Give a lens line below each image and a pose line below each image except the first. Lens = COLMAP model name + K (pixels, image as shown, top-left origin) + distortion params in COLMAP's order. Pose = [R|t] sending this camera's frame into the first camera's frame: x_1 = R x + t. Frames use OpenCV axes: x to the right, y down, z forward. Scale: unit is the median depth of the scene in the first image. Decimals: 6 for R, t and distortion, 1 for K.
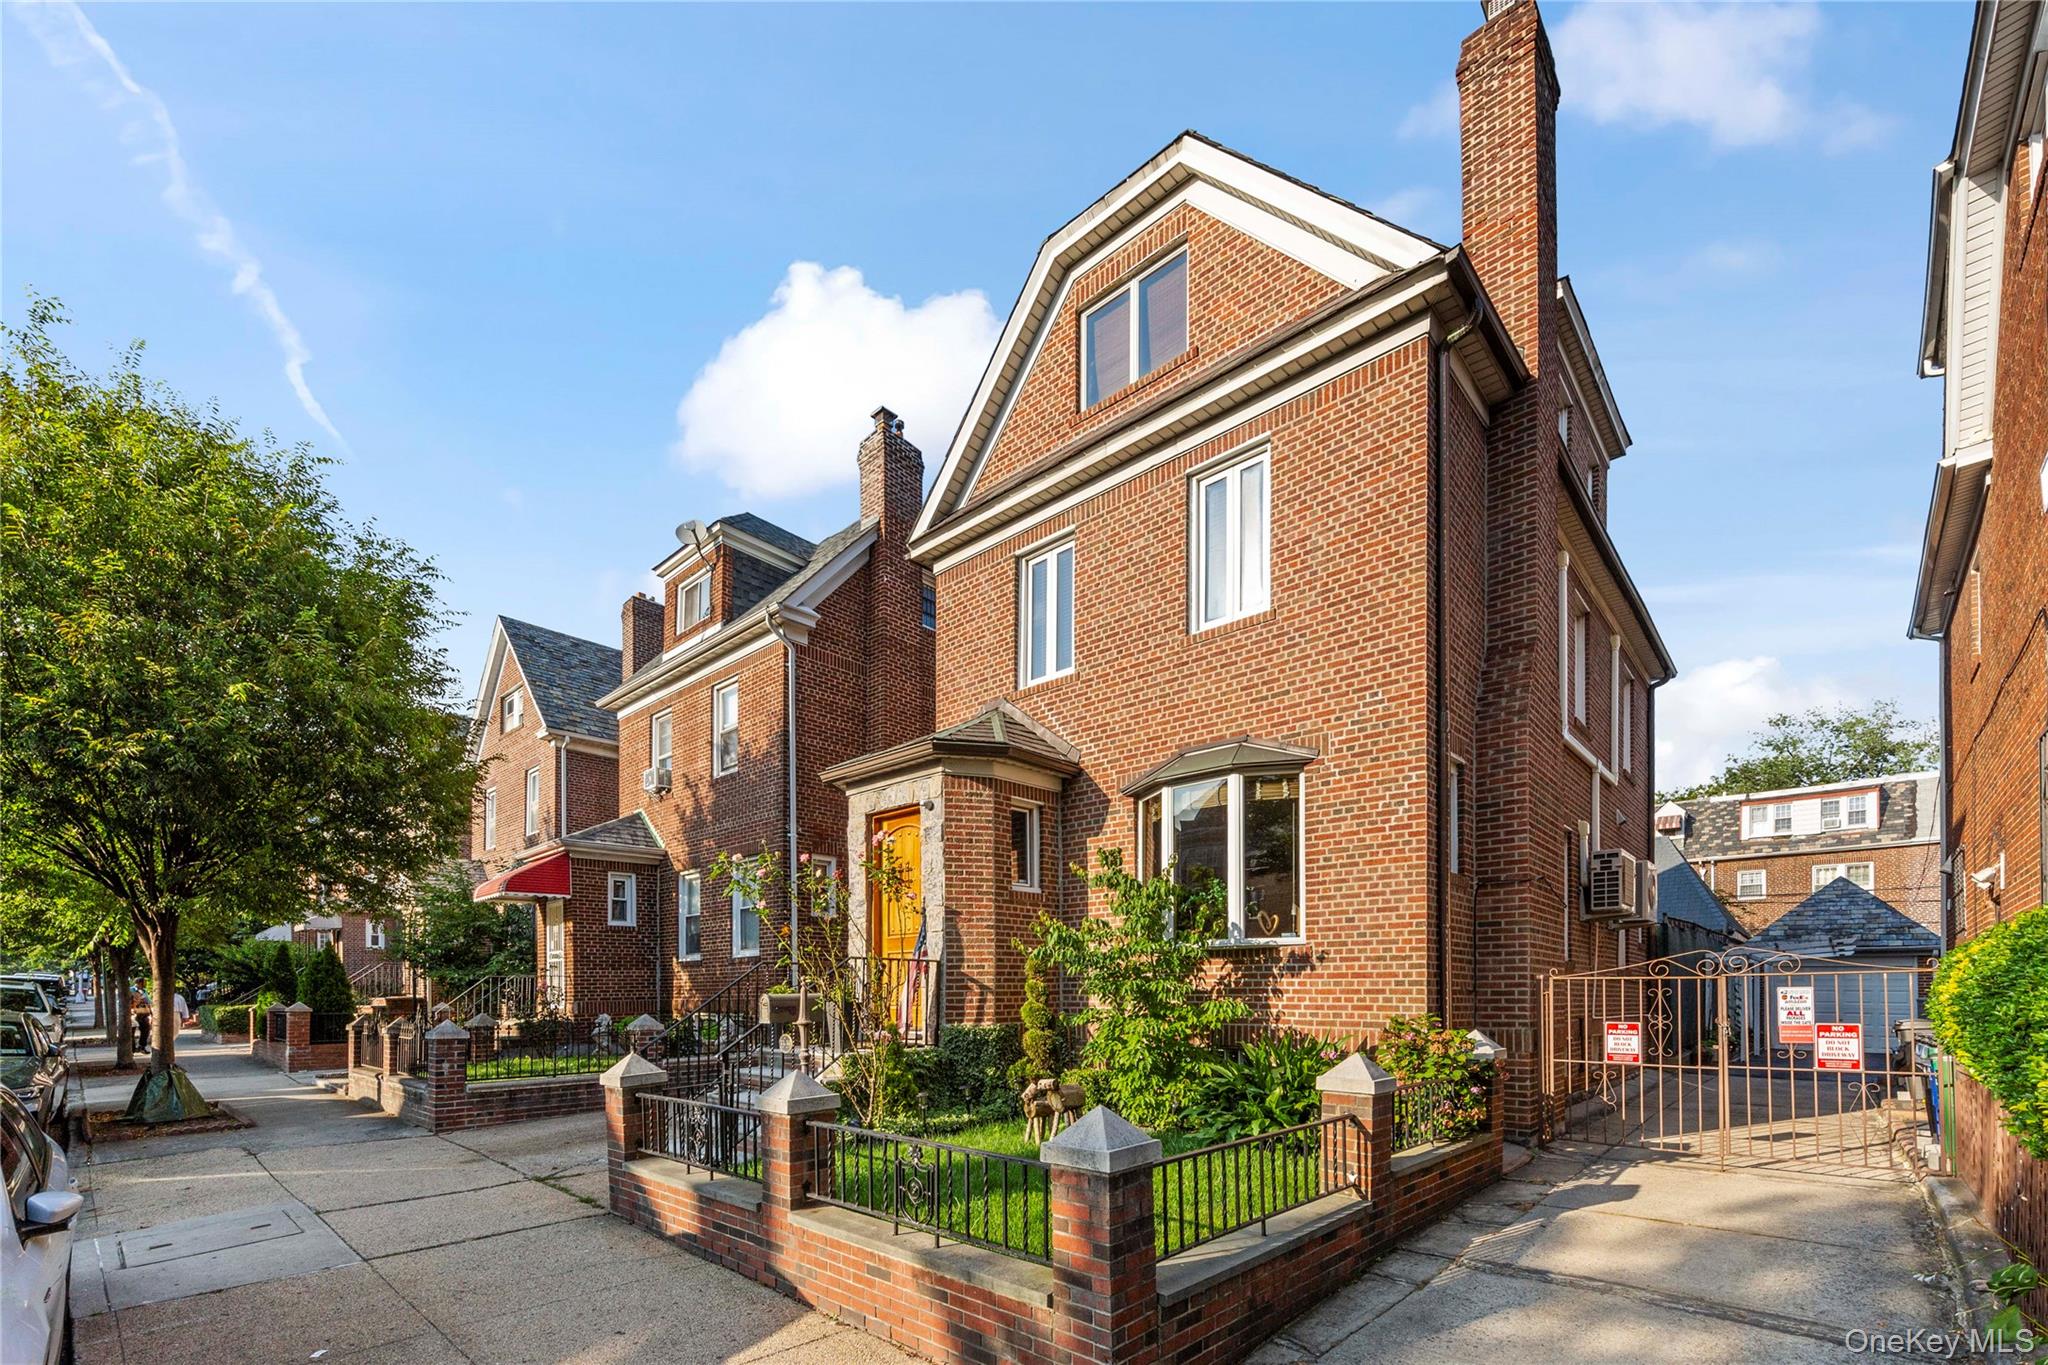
lens RADIAL K [[825.9, 0, 1023.9], [0, 825.9, 642.5], [0, 0, 1]] dist [0.008685, -0.000385]
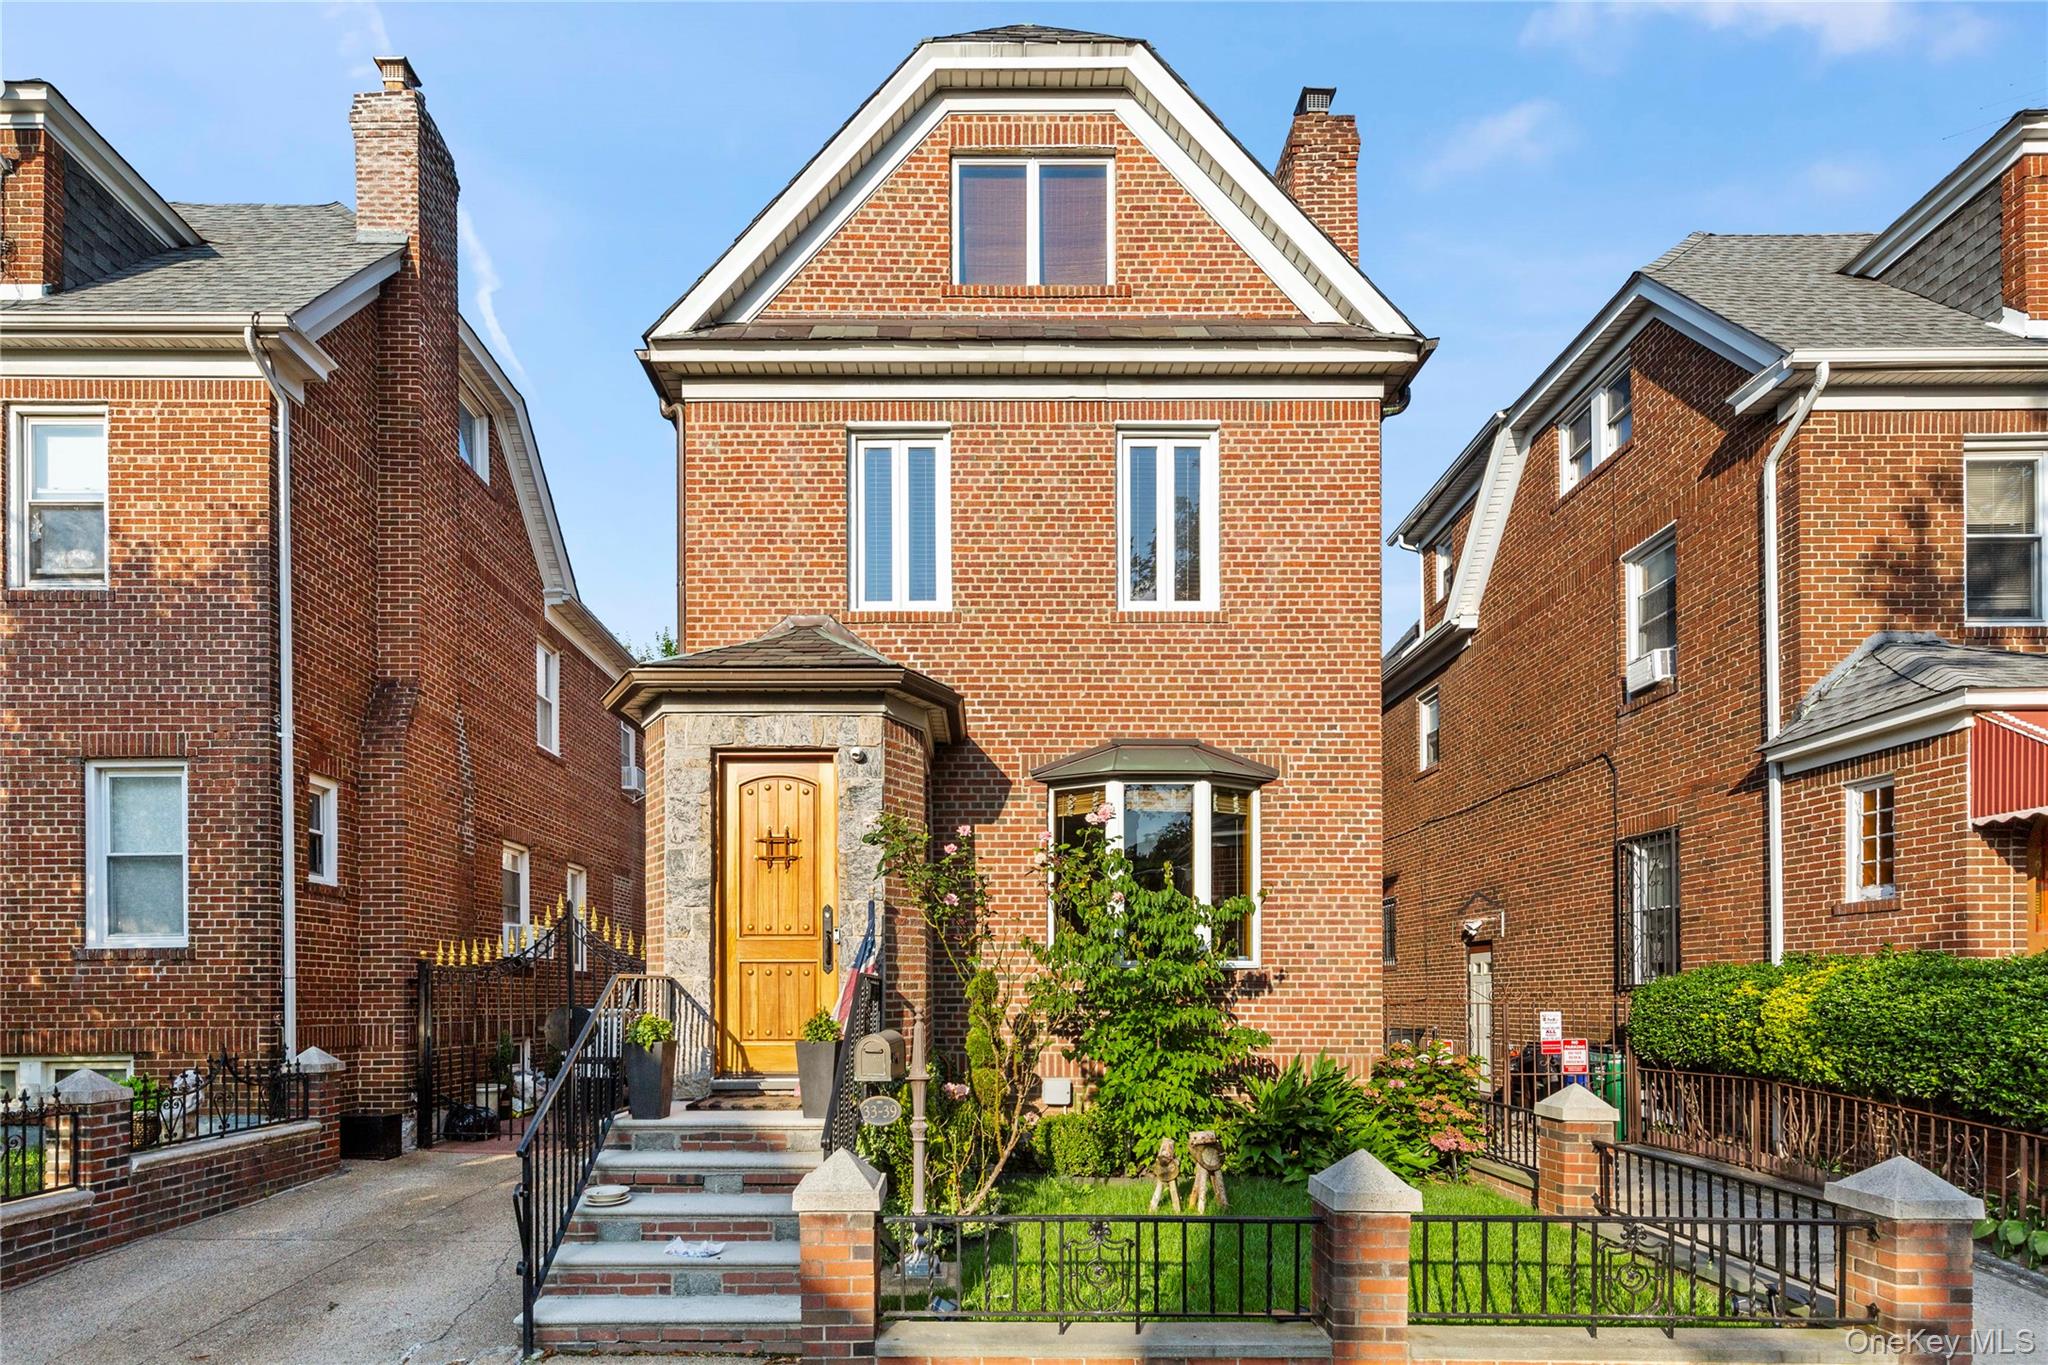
lens RADIAL K [[981.2, 0, 1019.1], [0, 981.2, 620.5], [0, 0, 1]] dist [0.007276, -0.000188]
pose [[0.724712, 0.249102, 0.642449, -0.639147], [-0.271854, 0.960100, -0.065603, 0.116465], [-0.633157, -0.127109, 0.763515, 0.326527]]
